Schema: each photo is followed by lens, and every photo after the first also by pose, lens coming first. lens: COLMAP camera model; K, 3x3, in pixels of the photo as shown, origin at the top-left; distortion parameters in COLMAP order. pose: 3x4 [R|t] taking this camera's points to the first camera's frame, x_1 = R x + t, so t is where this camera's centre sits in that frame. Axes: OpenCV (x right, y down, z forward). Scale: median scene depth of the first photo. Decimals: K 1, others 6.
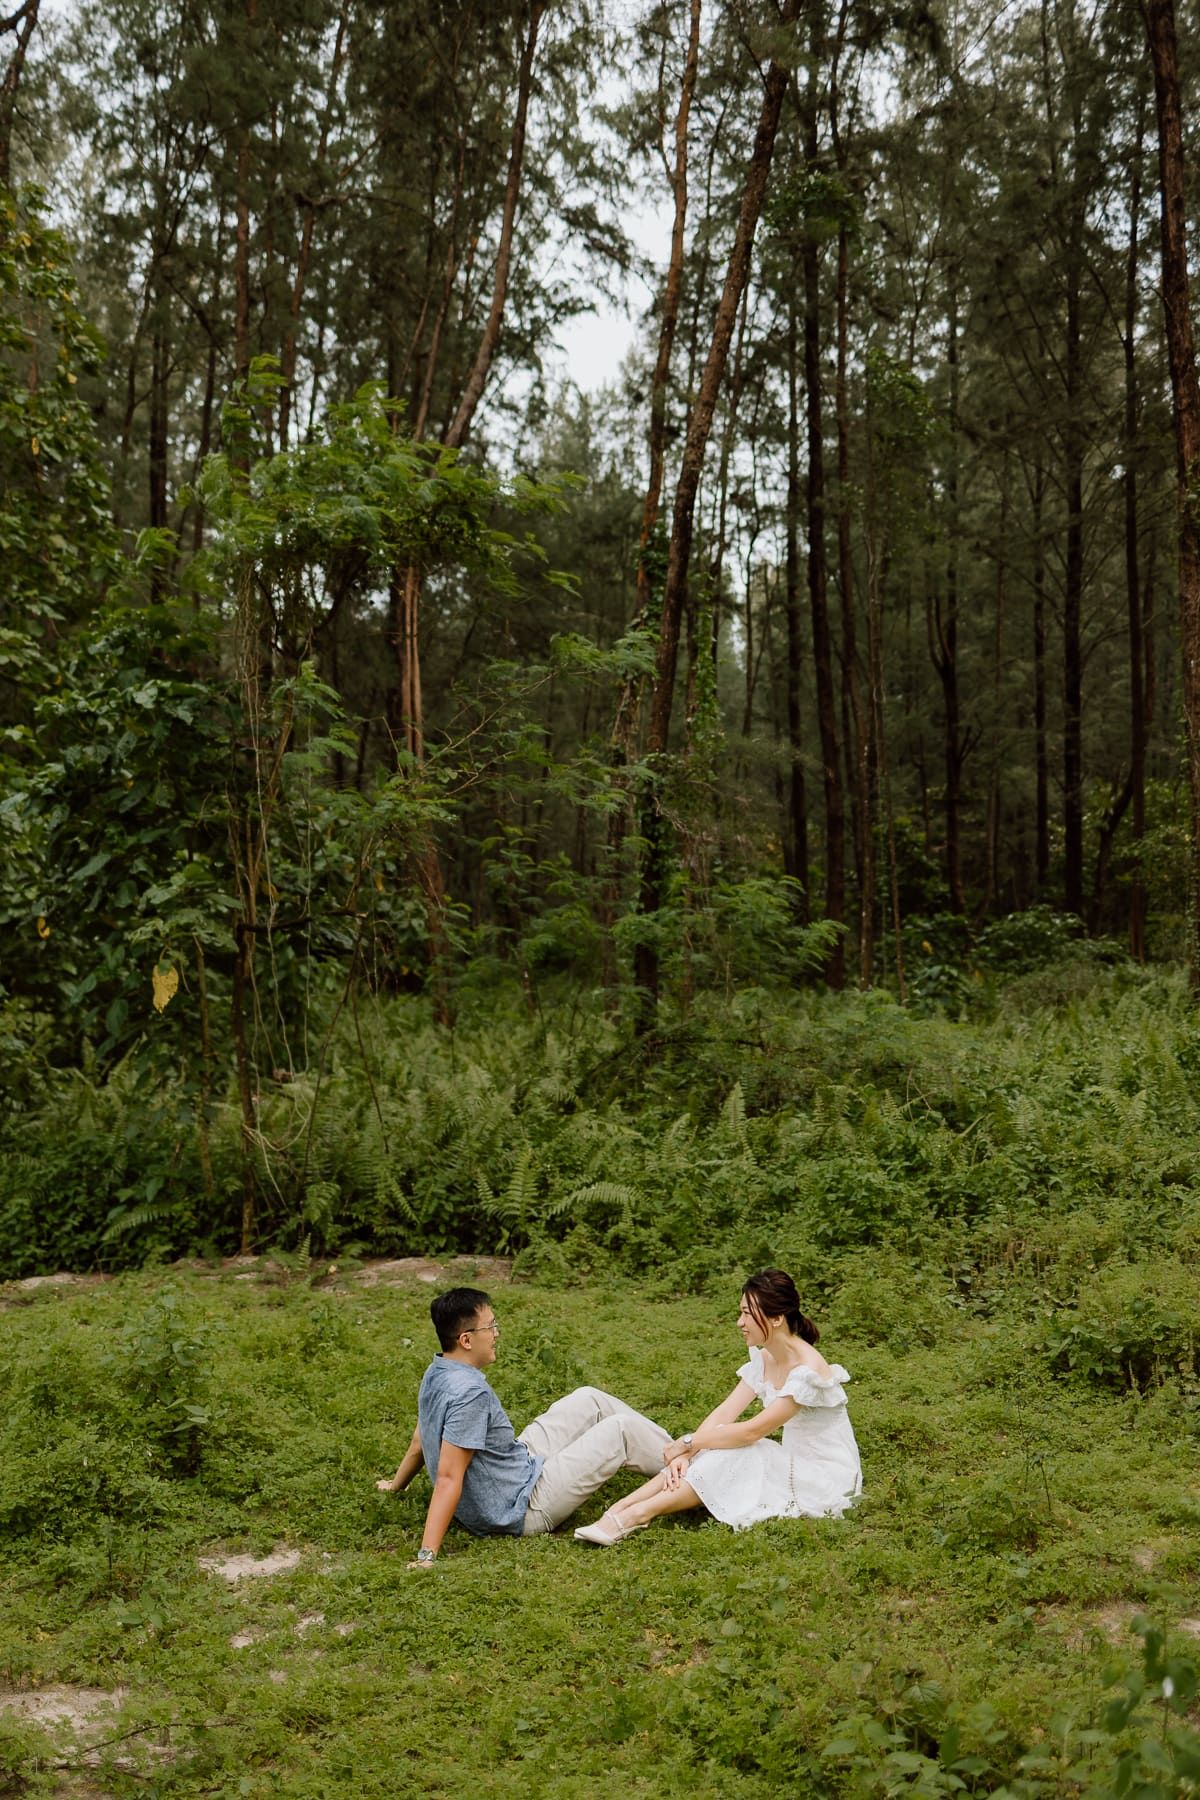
lens RADIAL K [[1745.9, 0, 577.5], [0, 1745.9, 903.6], [0, 0, 1]] dist [0.009610, 0.013848]
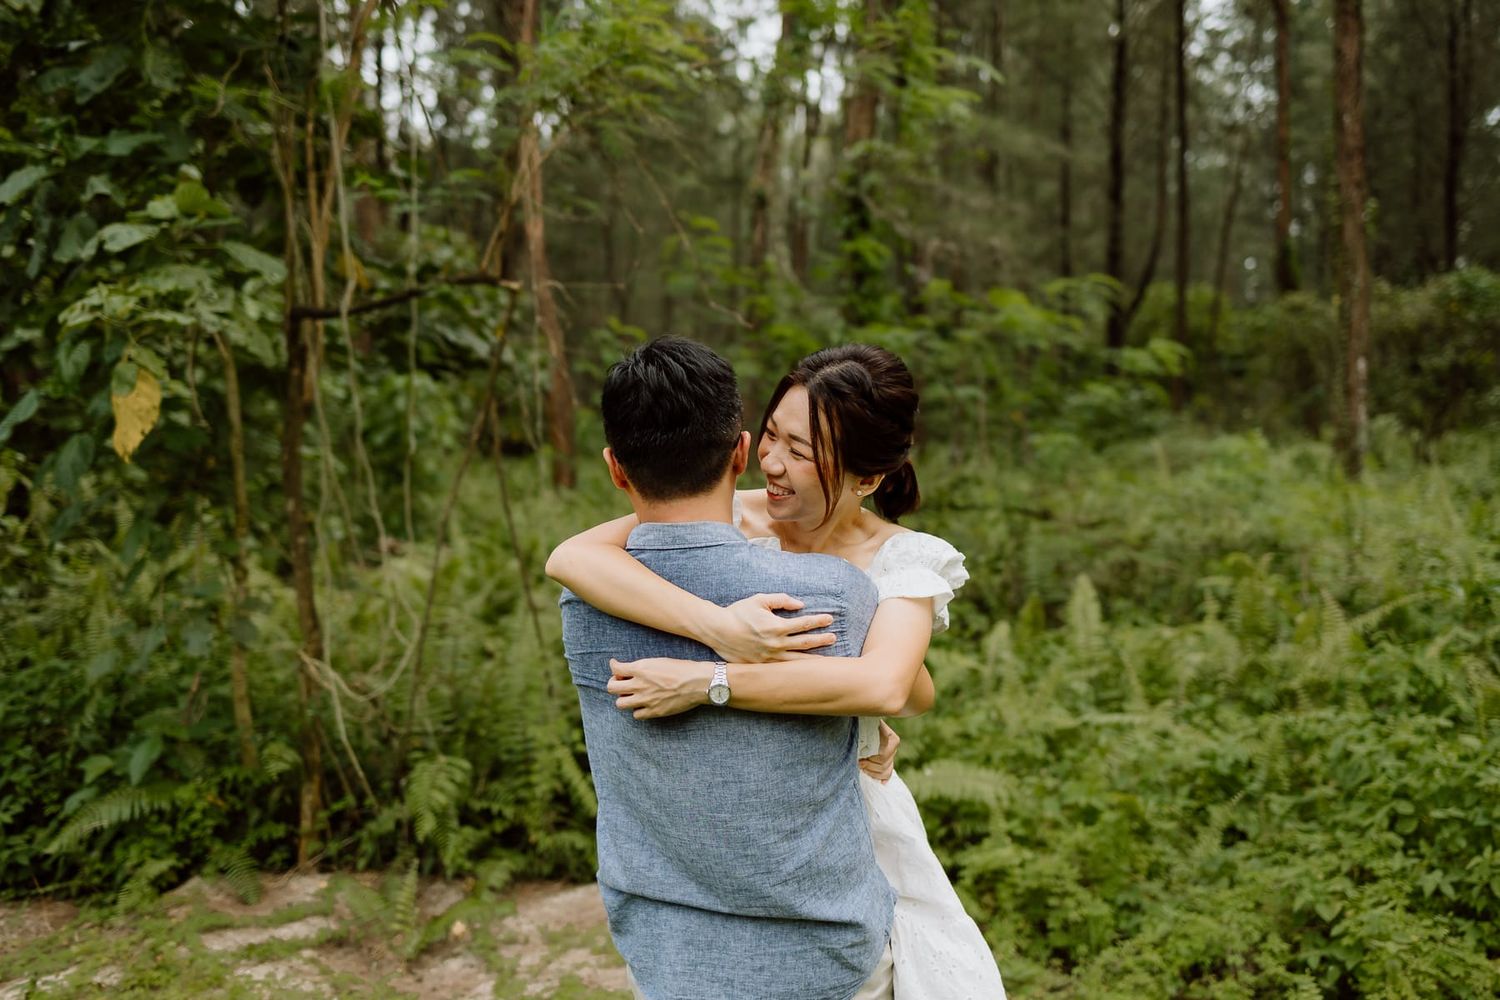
lens RADIAL K [[1439.3, 0, 825.0], [0, 1439.3, 475.7], [0, 0, 1]] dist [0.013770, 0.014375]
pose [[0.993100, 0.006351, 0.117103, -0.076768], [-0.013280, 0.998200, 0.058483, 0.038383], [-0.116520, -0.059634, 0.991396, 0.525035]]
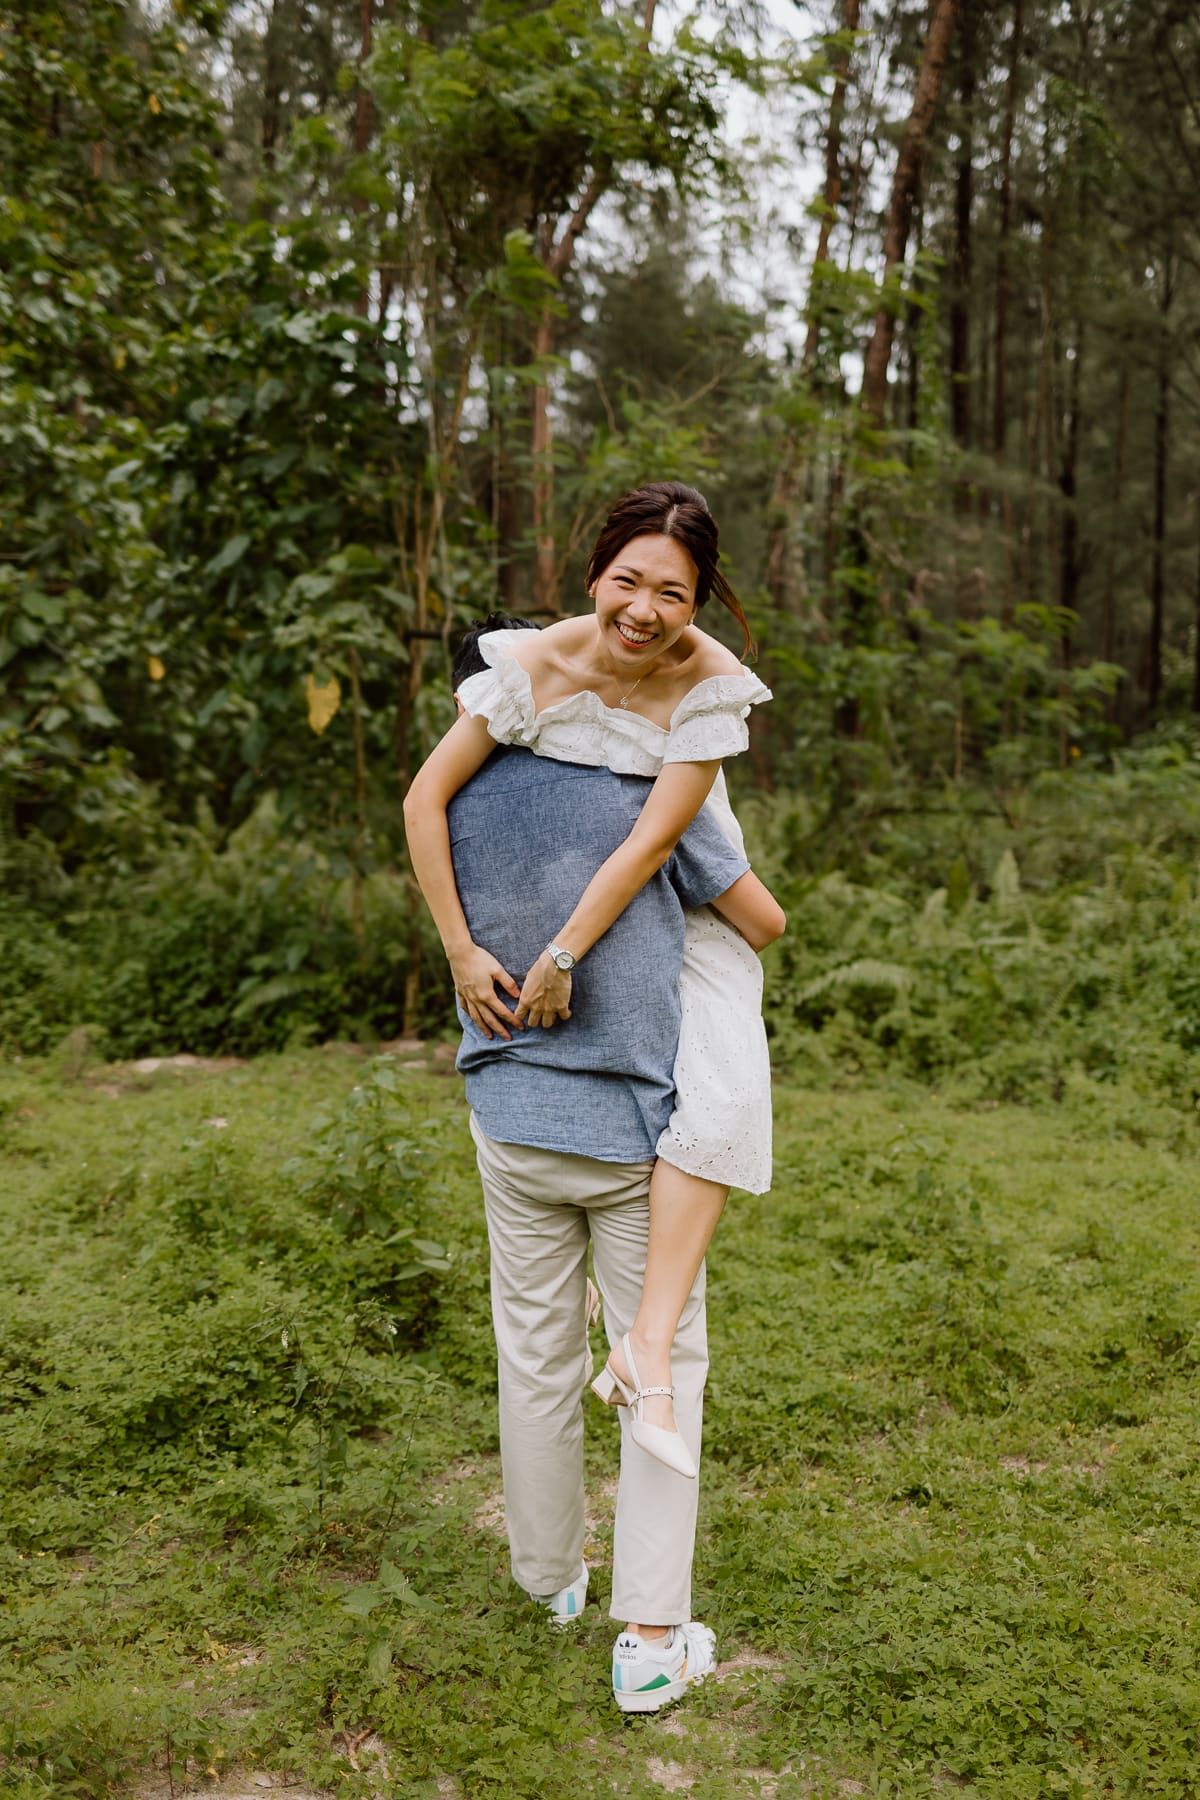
lens RADIAL K [[1727.2, 0, 627.9], [0, 1727.2, 815.7], [0, 0, 1]] dist [0.013770, 0.014375]
pose [[0.999415, 0.028034, -0.019587, -0.077872], [-0.026979, 0.998272, 0.052200, 0.054260], [0.021017, -0.051641, 0.998445, 0.212266]]
